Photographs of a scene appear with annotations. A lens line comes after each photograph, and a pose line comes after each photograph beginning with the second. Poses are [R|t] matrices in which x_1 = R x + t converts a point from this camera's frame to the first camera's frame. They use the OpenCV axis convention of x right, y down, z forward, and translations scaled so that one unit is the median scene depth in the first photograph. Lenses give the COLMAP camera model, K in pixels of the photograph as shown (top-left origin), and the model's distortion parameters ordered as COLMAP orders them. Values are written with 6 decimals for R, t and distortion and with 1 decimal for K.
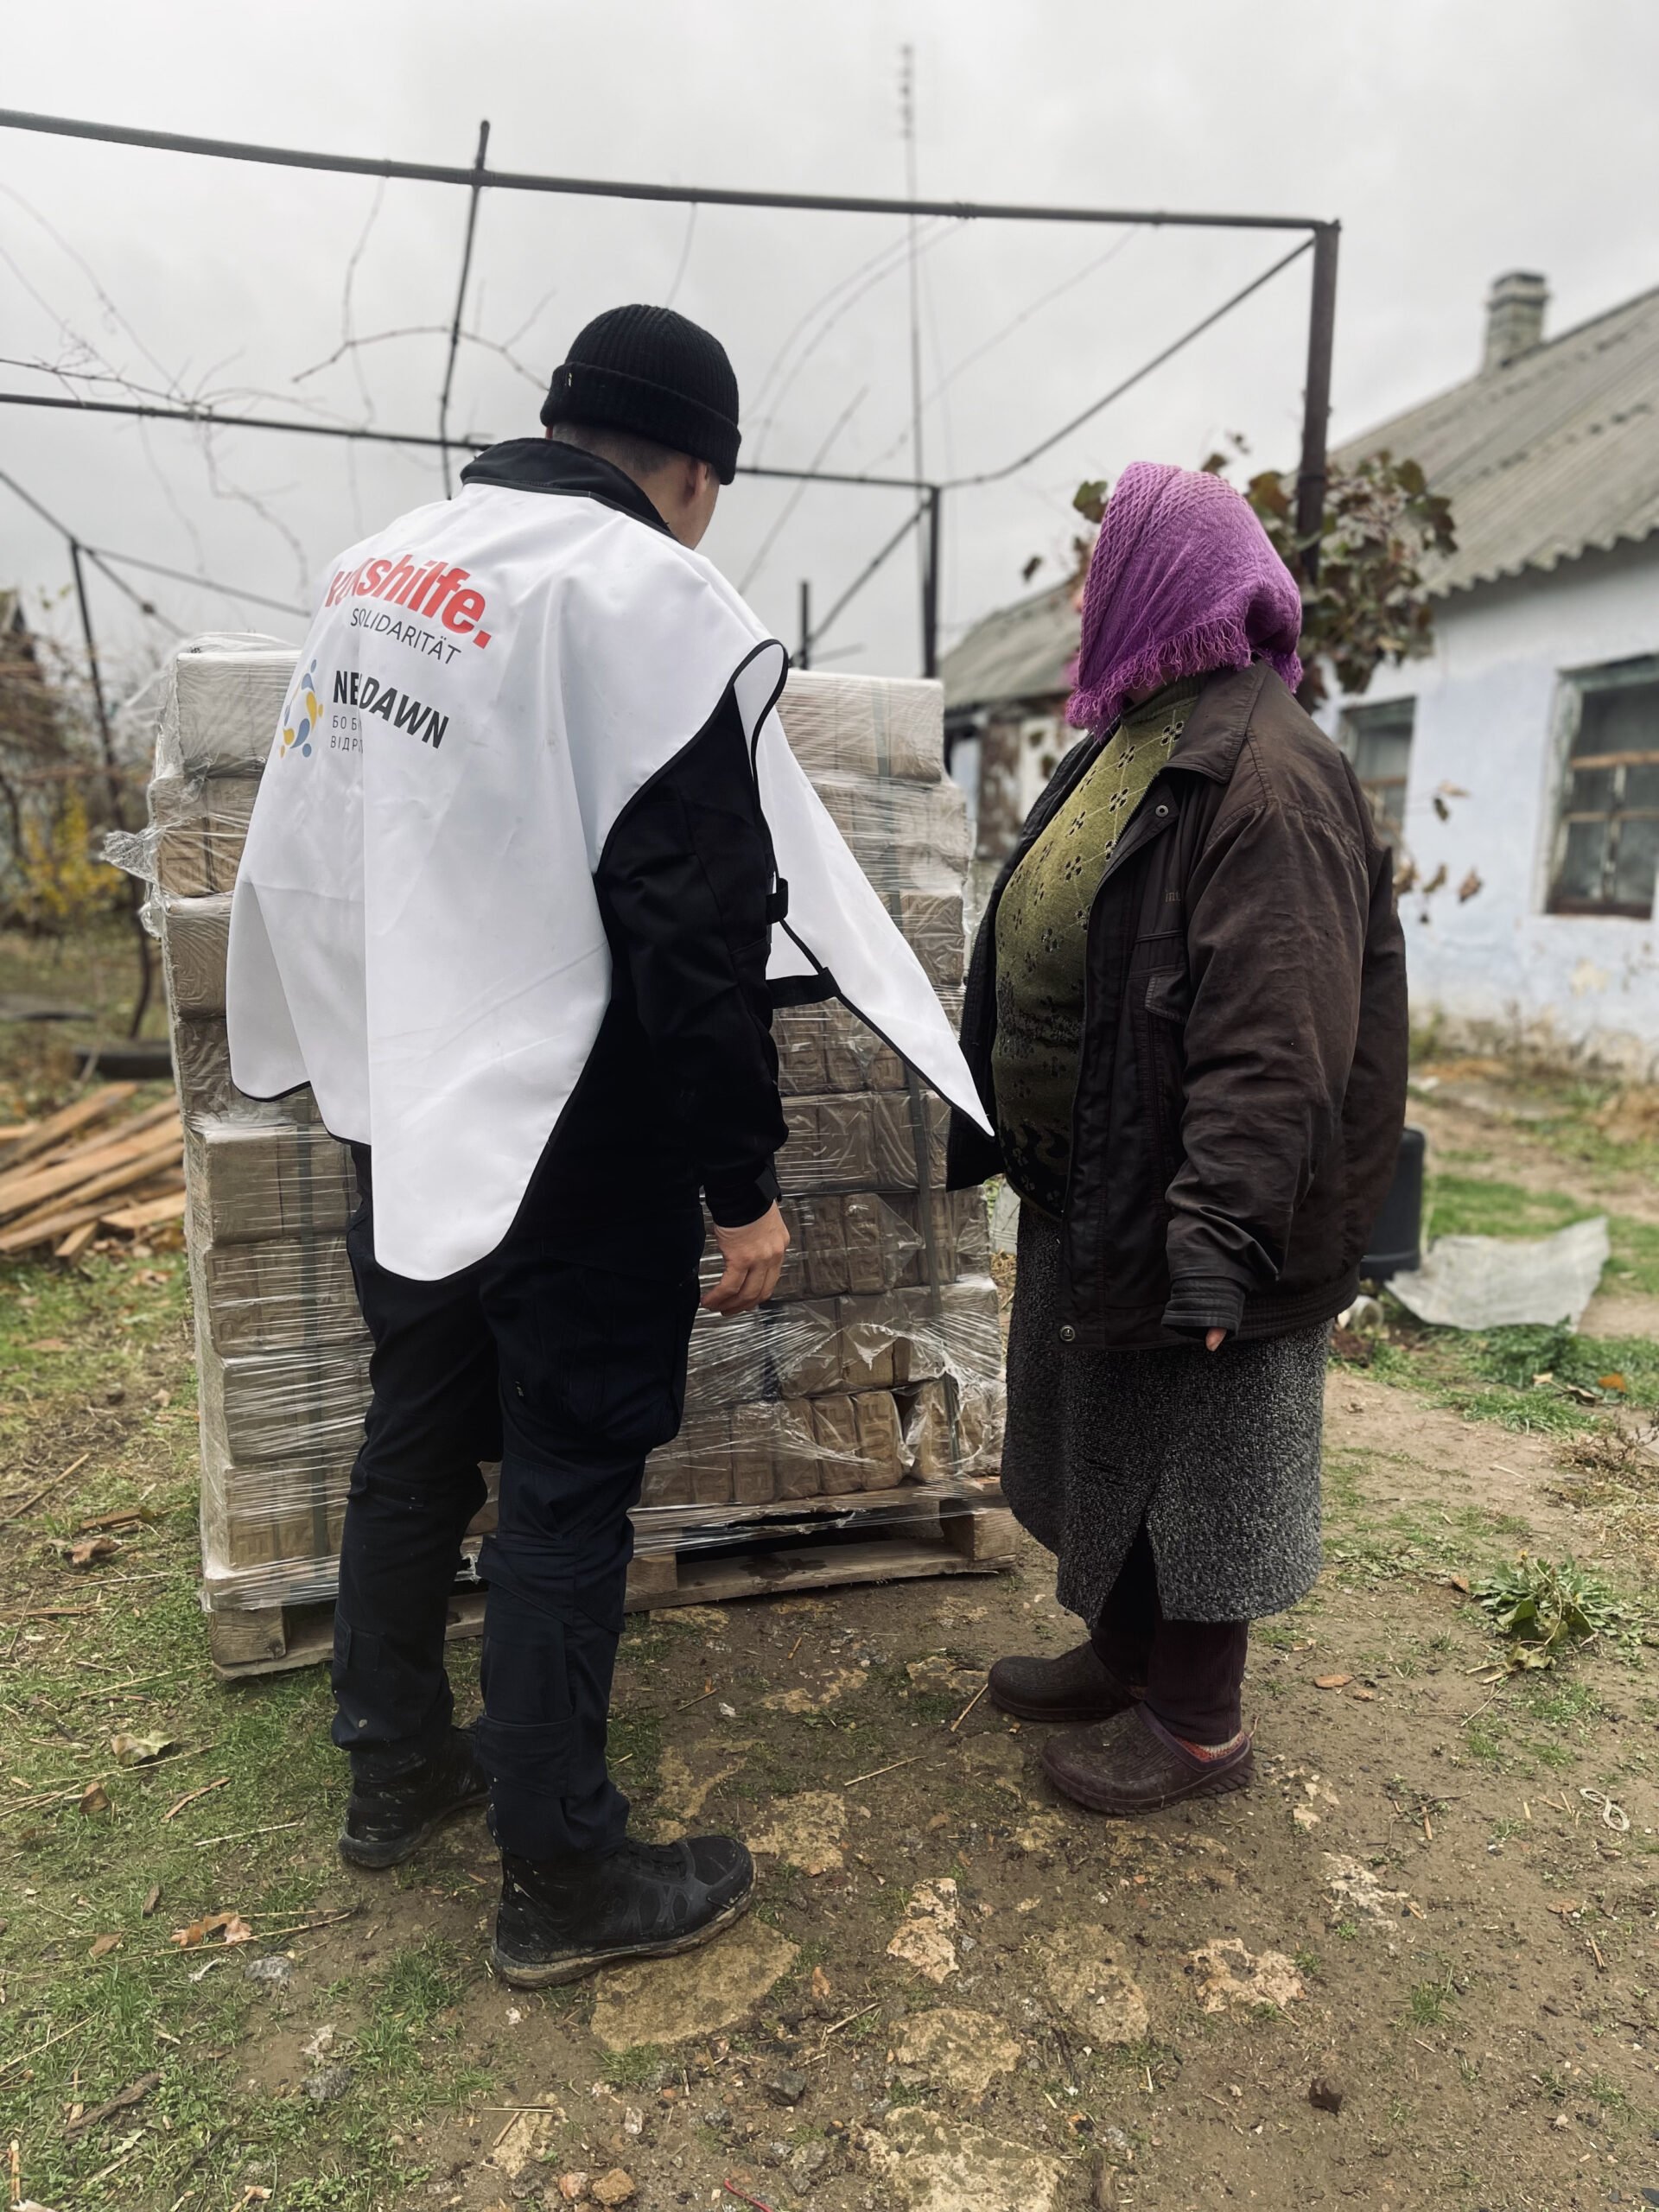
lens RADIAL K [[1674.7, 0, 783.1], [0, 1674.7, 1050.1], [0, 0, 1]] dist [0.094749, -0.116849]
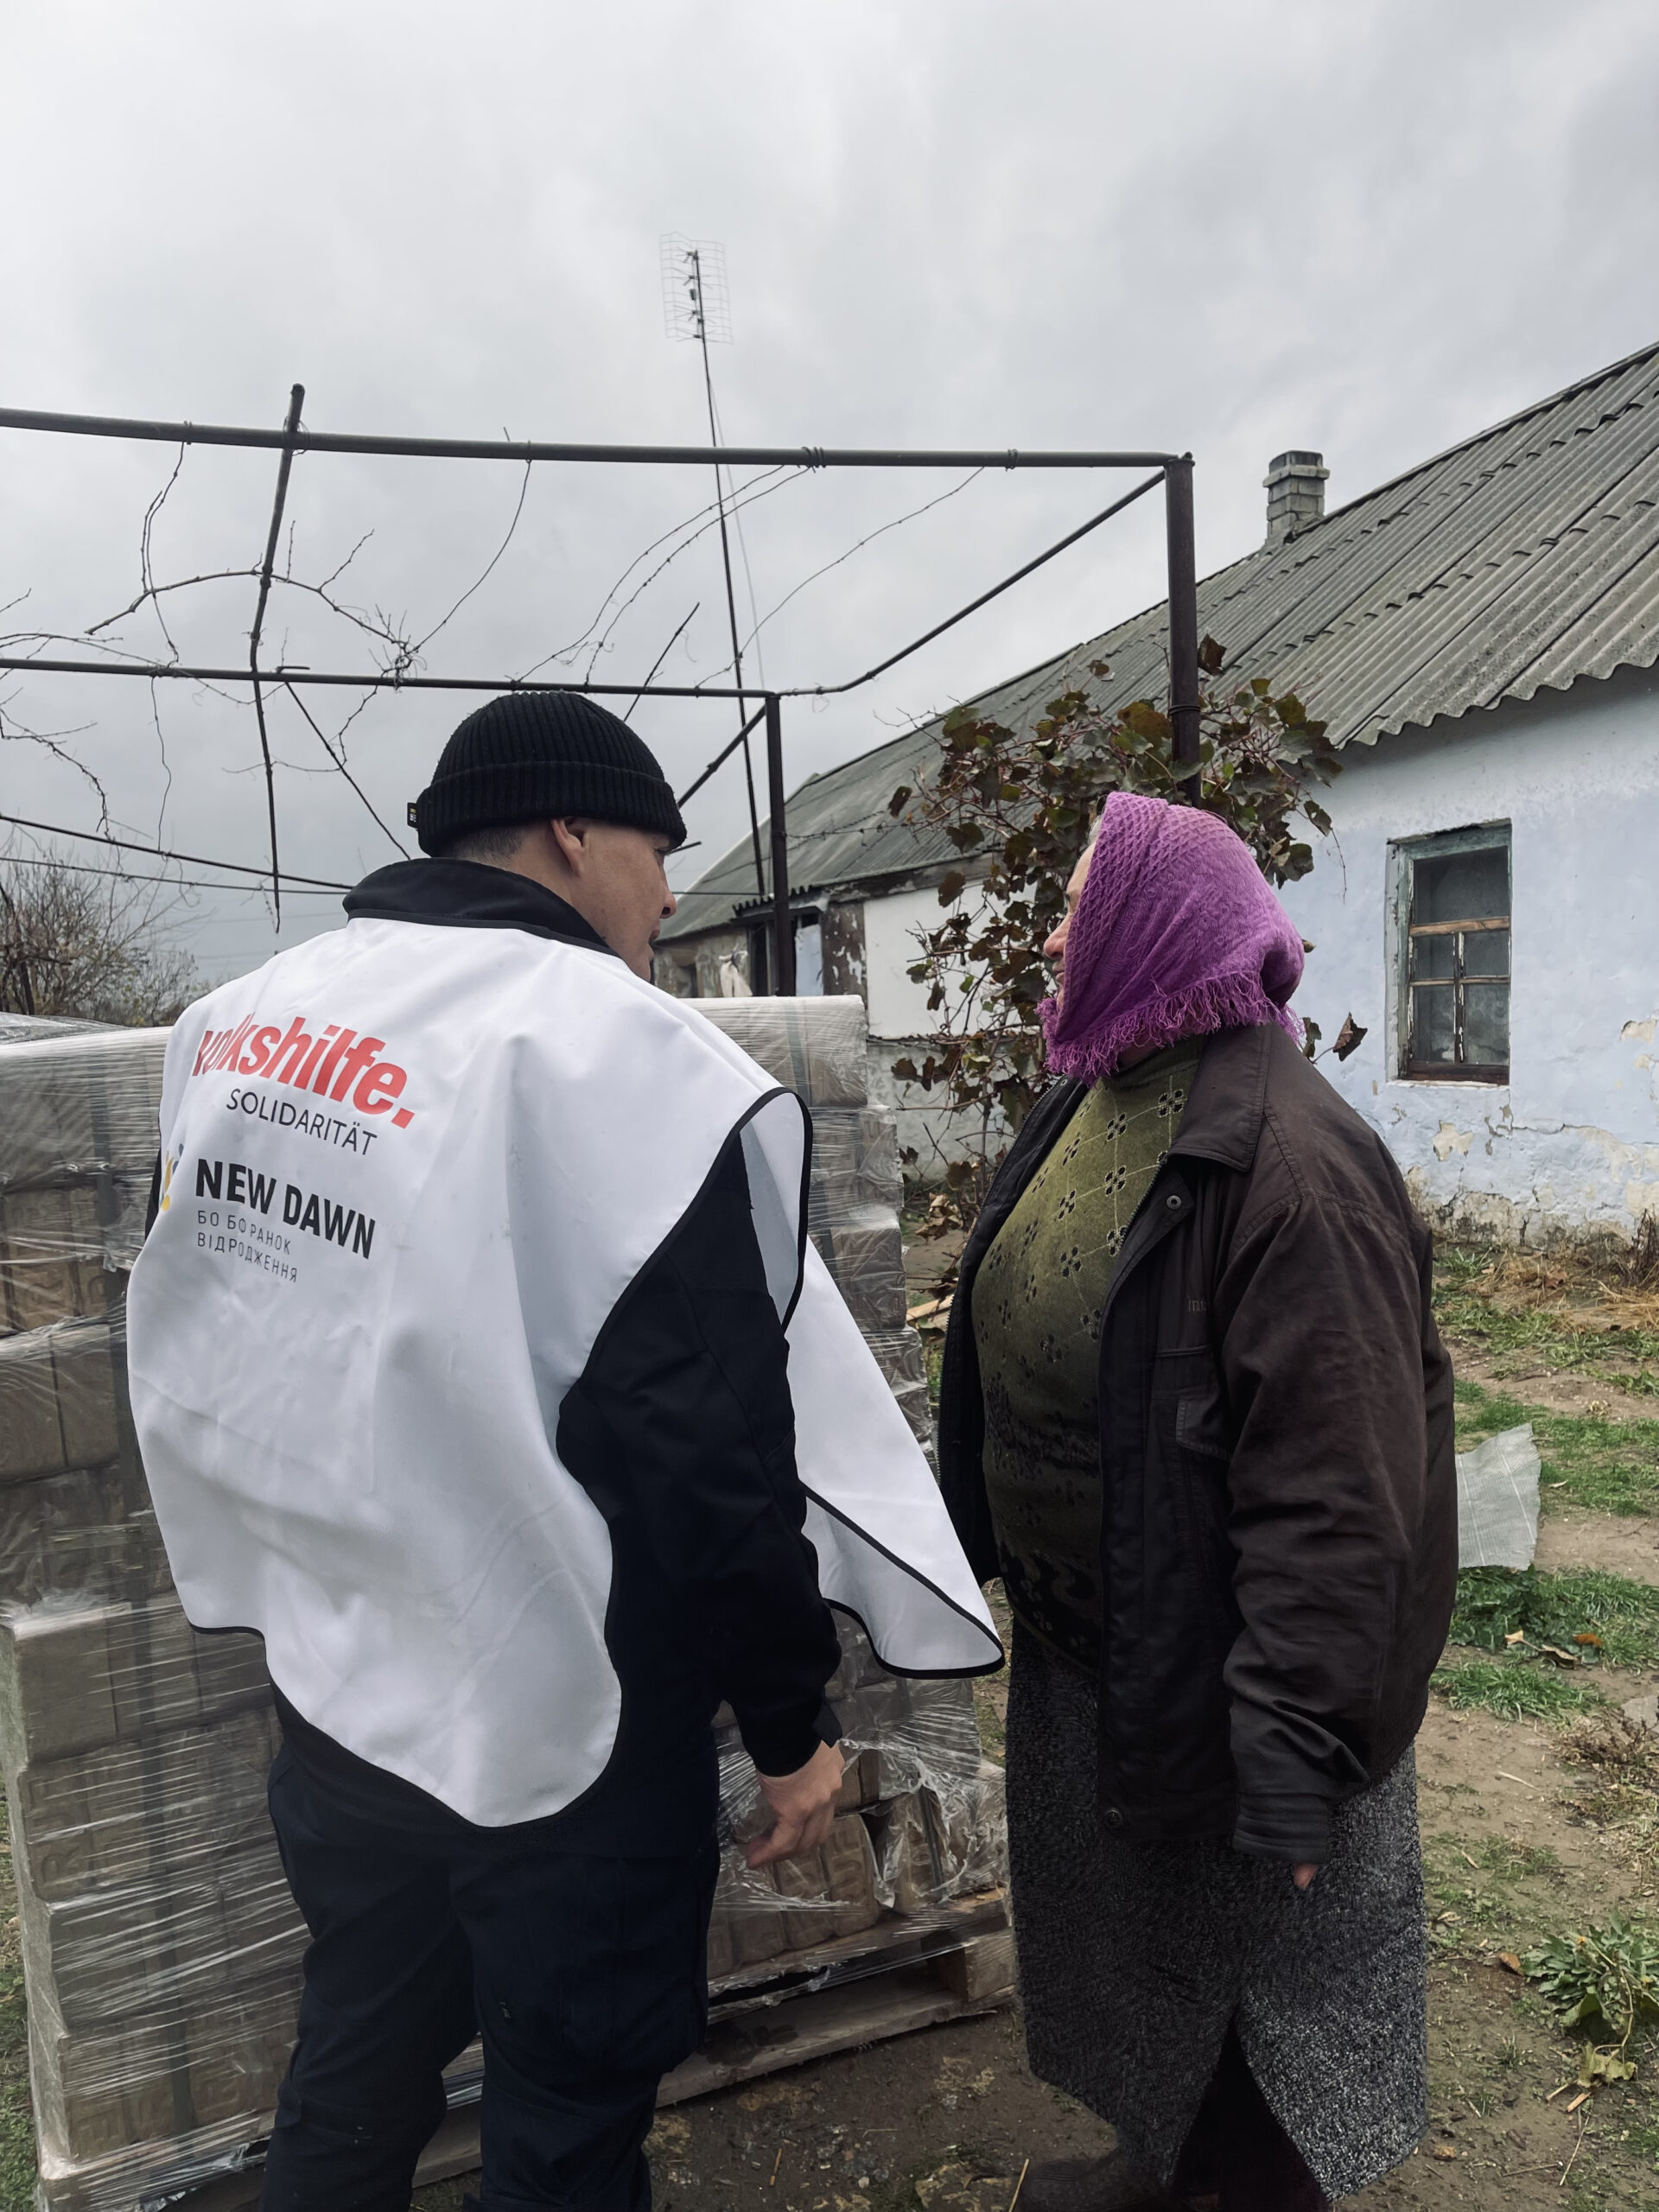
lens RADIAL K [[1674.7, 0, 783.1], [0, 1674.7, 1050.1], [0, 0, 1]] dist [0.094749, -0.116849]
pose [[0.992798, -0.064459, 0.100985, -0.036641], [0.072838, 0.993999, -0.081616, -0.114688], [-0.095118, 0.088384, 0.991535, 0.117426]]
